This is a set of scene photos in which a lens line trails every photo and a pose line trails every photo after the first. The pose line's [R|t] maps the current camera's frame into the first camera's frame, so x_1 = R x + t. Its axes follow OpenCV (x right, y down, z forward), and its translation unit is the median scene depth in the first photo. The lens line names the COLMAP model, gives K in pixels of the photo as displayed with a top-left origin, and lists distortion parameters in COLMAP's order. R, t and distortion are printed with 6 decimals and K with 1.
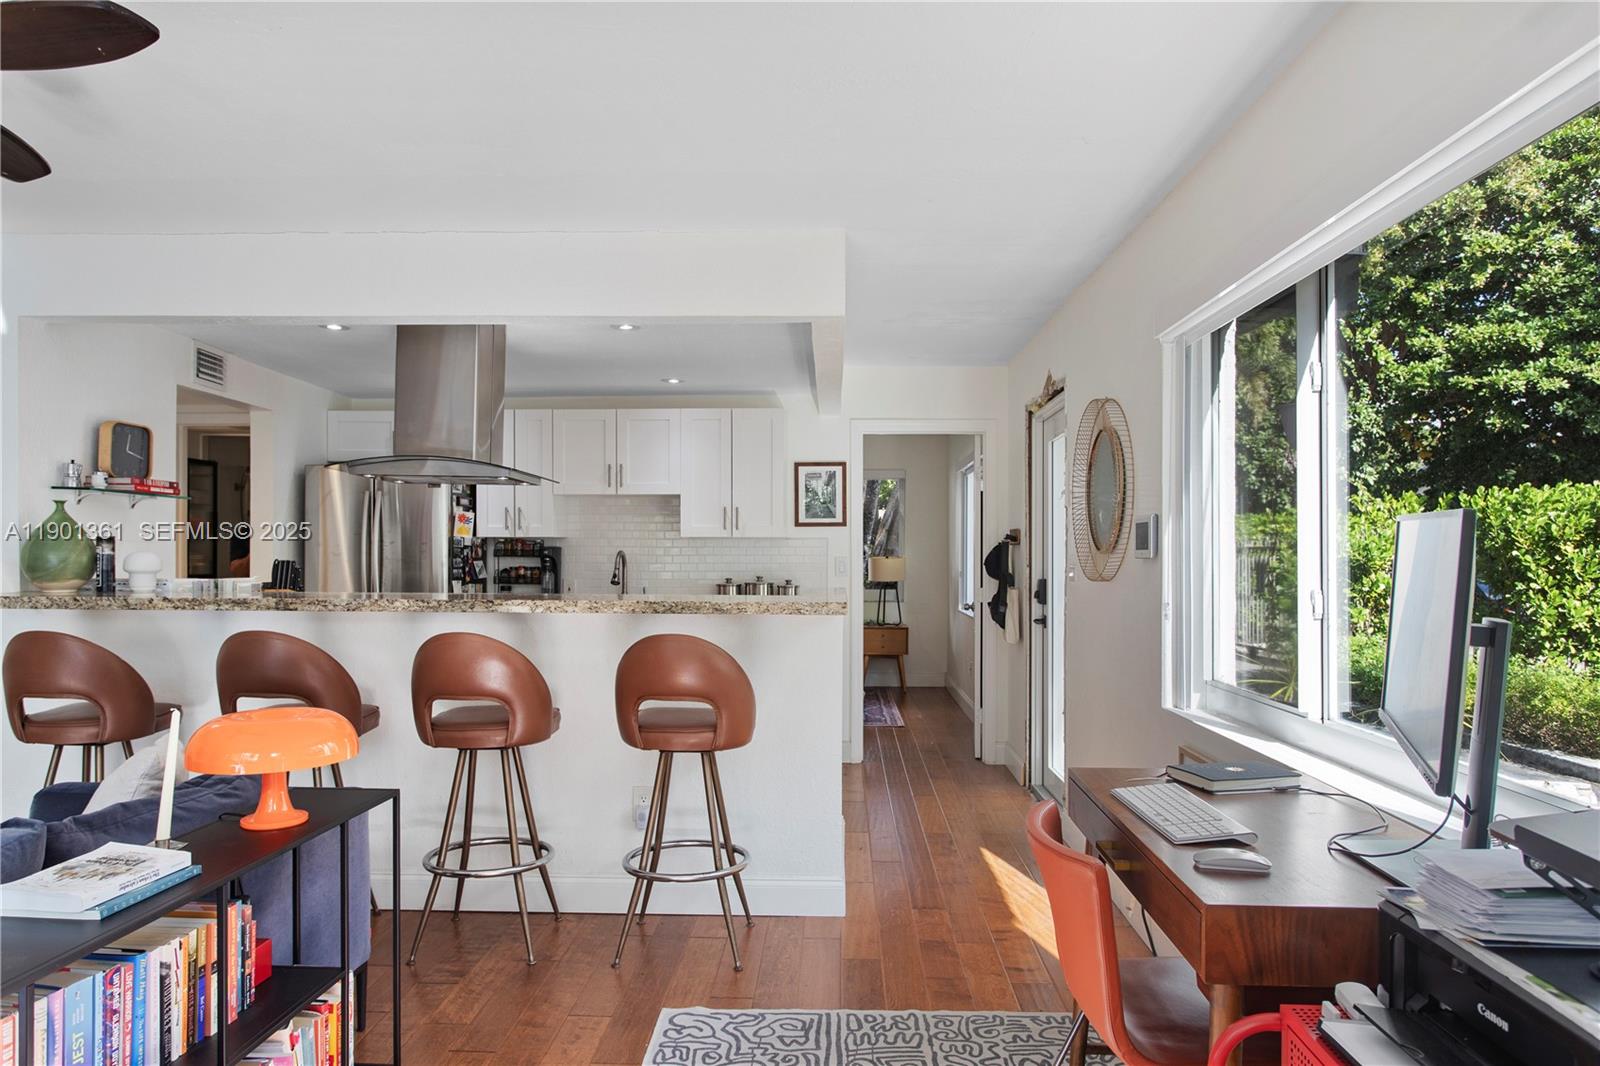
lens RADIAL K [[1046.8, 0, 795.2], [0, 1046.8, 547.8], [0, 0, 1]] dist [0.001688, -0.003838]
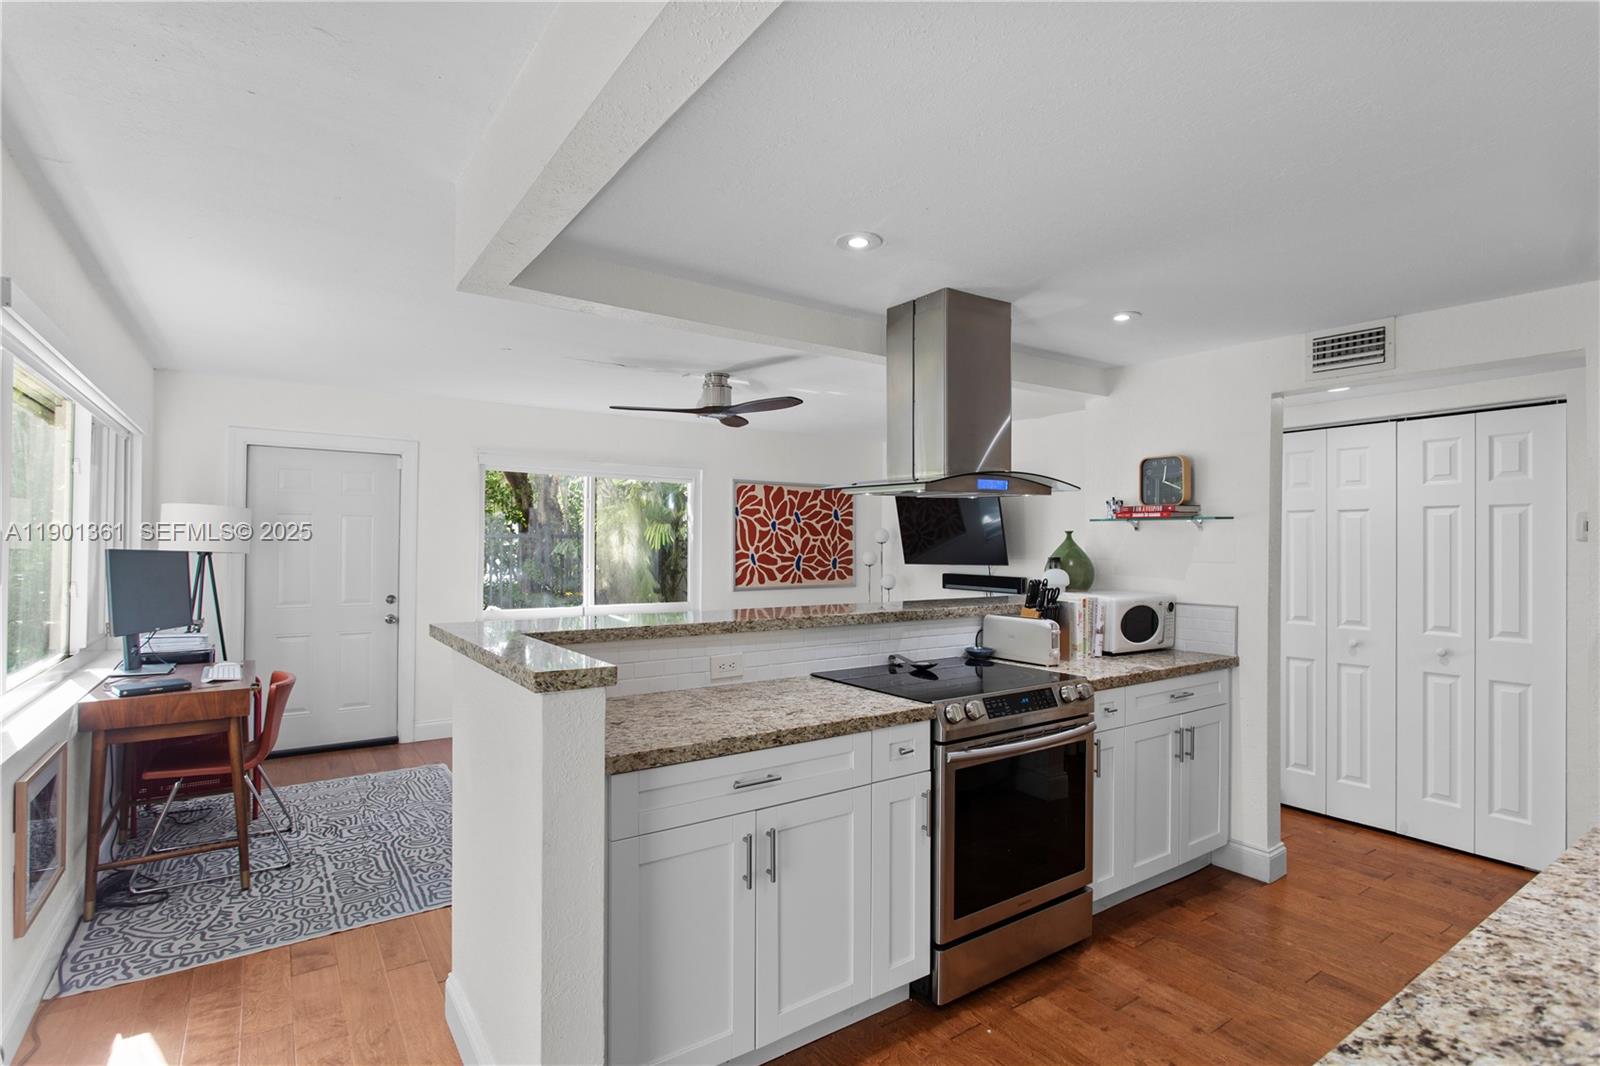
lens RADIAL K [[789.8, 0, 817.9], [0, 789.8, 552.7], [0, 0, 1]] dist [-0.015031, 0.007176]
pose [[-0.790555, -0.002869, -0.612384, 0.177951], [-0.007858, 0.999954, 0.005460, -0.019732], [0.612340, 0.009129, -0.790541, 1.507179]]
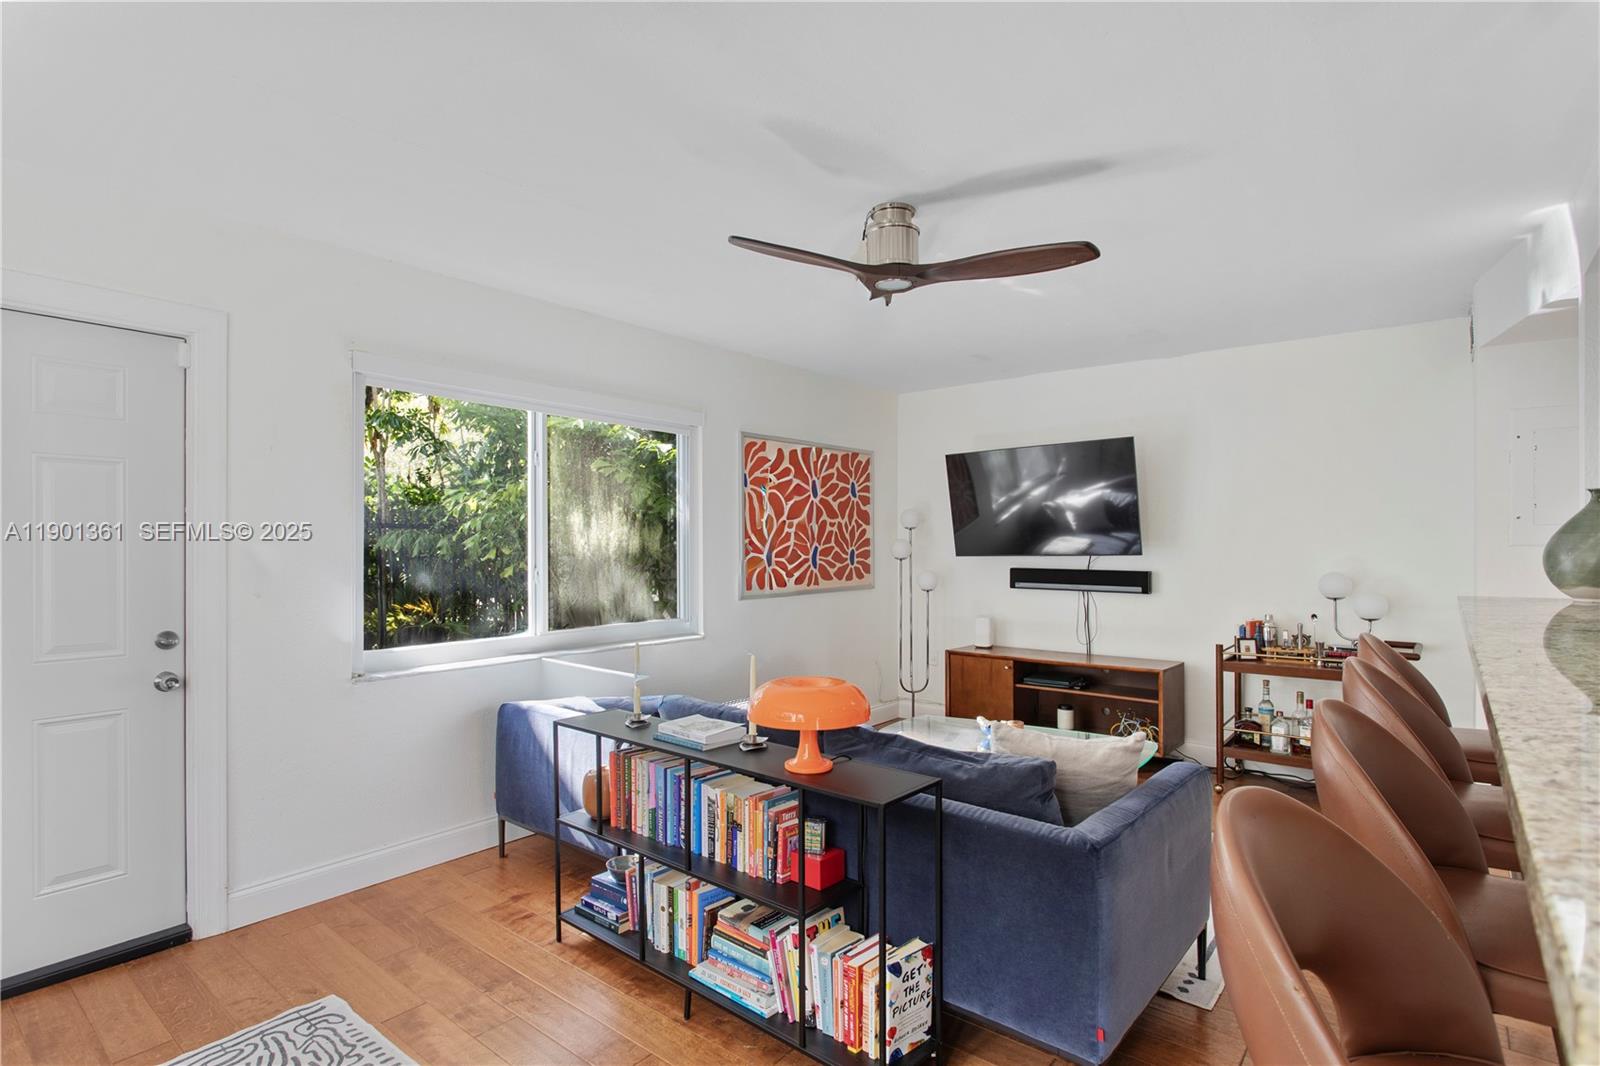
lens RADIAL K [[789.8, 0, 811.0], [0, 789.8, 557.9], [0, 0, 1]] dist [-0.015031, 0.007176]
pose [[-0.588650, 0.011819, -0.808302, 0.137438], [0.002184, 0.999913, 0.013031, -0.001046], [0.808385, 0.005905, -0.588624, 0.808004]]
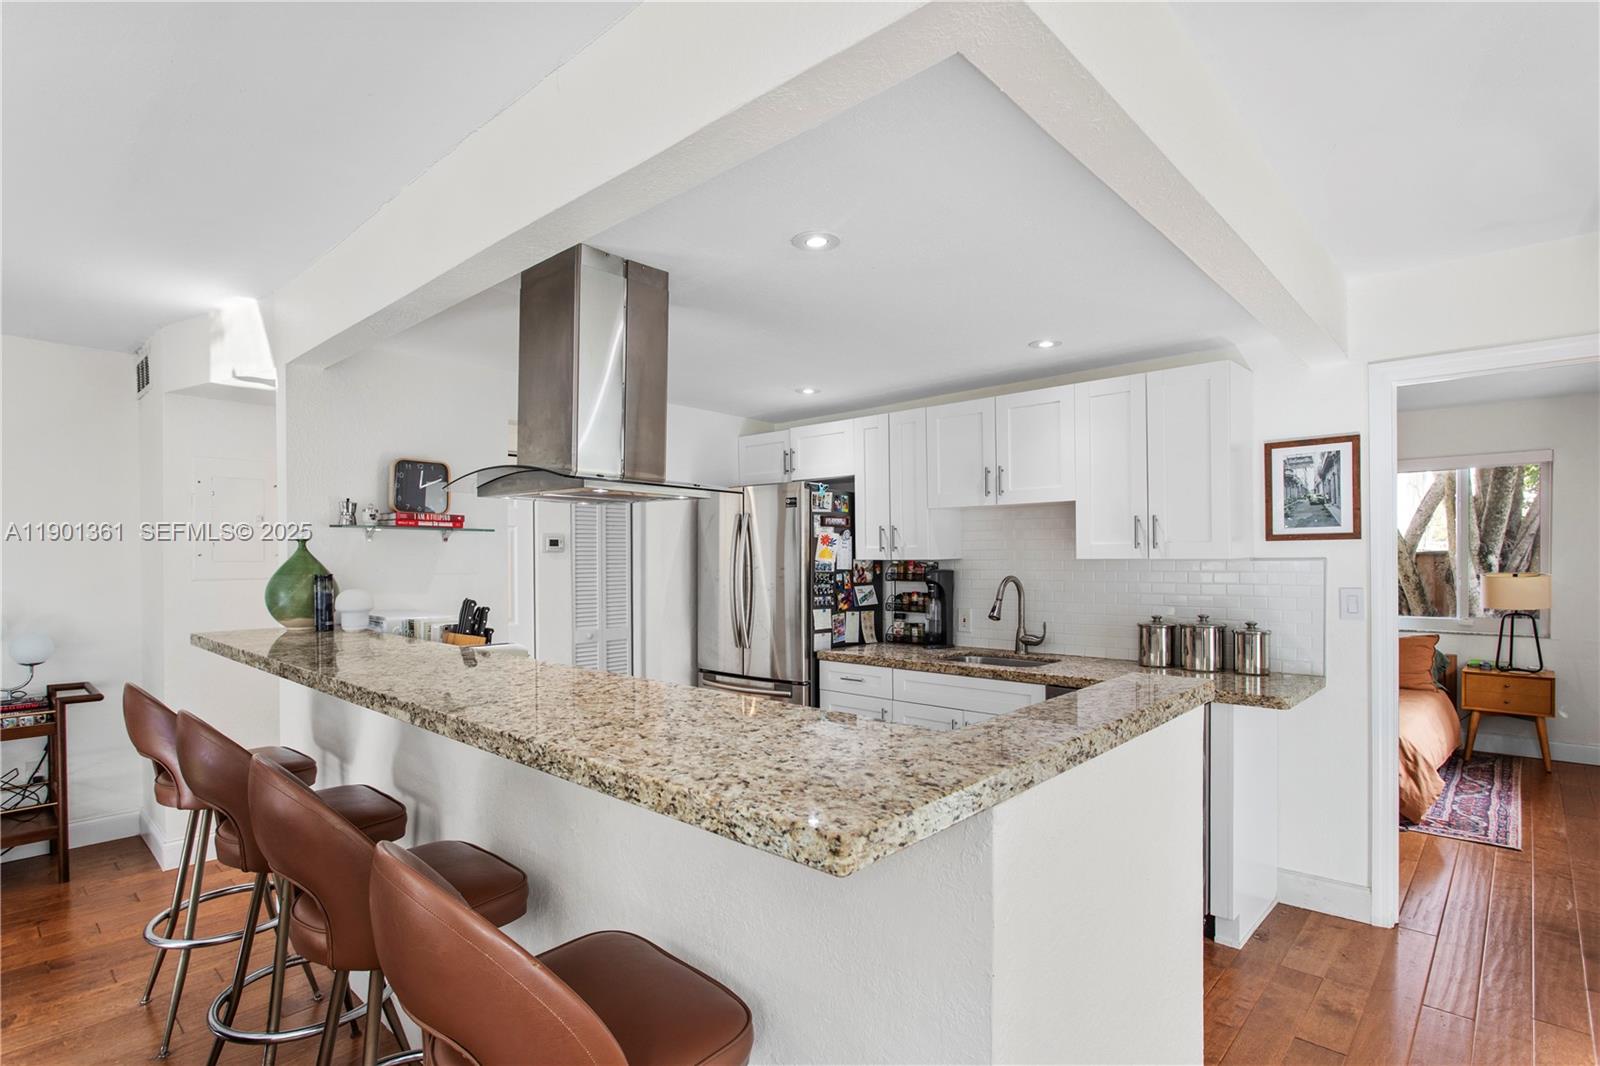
lens RADIAL K [[789.8, 0, 797.6], [0, 789.8, 557.7], [0, 0, 1]] dist [-0.015031, 0.007176]
pose [[0.760103, -0.006257, -0.649772, 0.153034], [0.011236, 0.999931, 0.003515, -0.023029], [0.649705, -0.009973, 0.760121, 0.682212]]
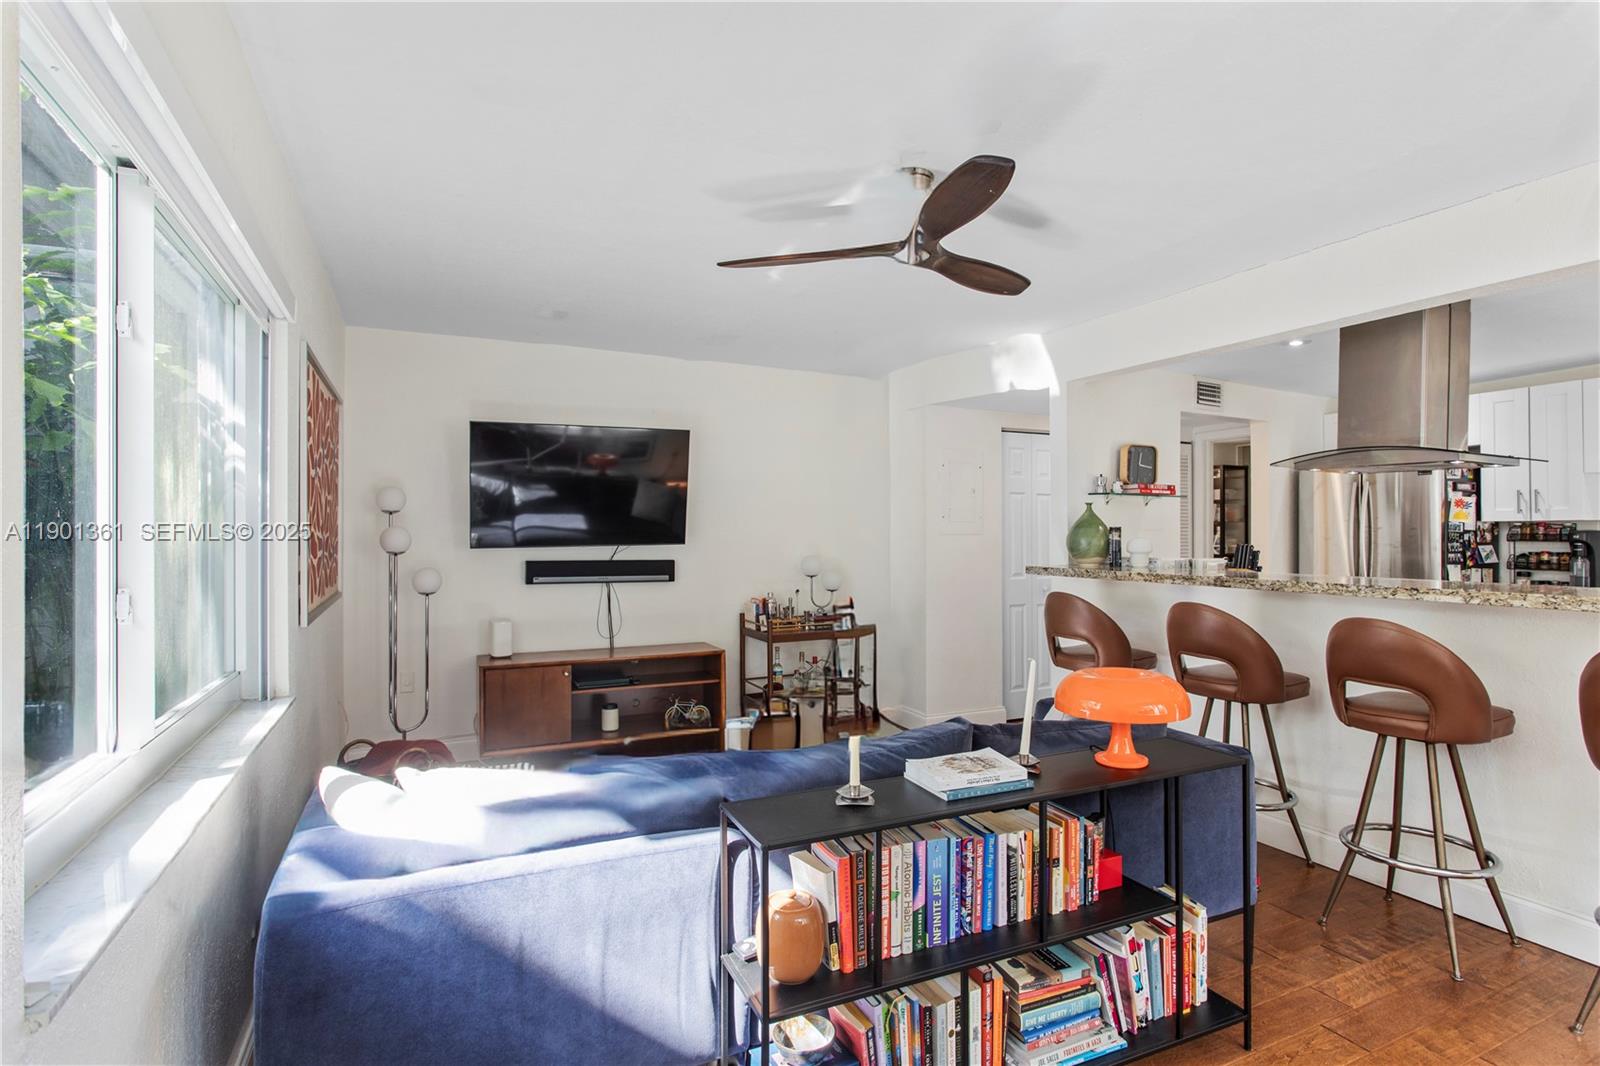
lens RADIAL K [[789.8, 0, 806.4], [0, 789.8, 528.5], [0, 0, 1]] dist [-0.015031, 0.007176]
pose [[0.473622, -0.009672, -0.880675, 0.073422], [0.006352, 0.999951, -0.007565, -0.003189], [0.880705, -0.002011, 0.473660, 0.123213]]
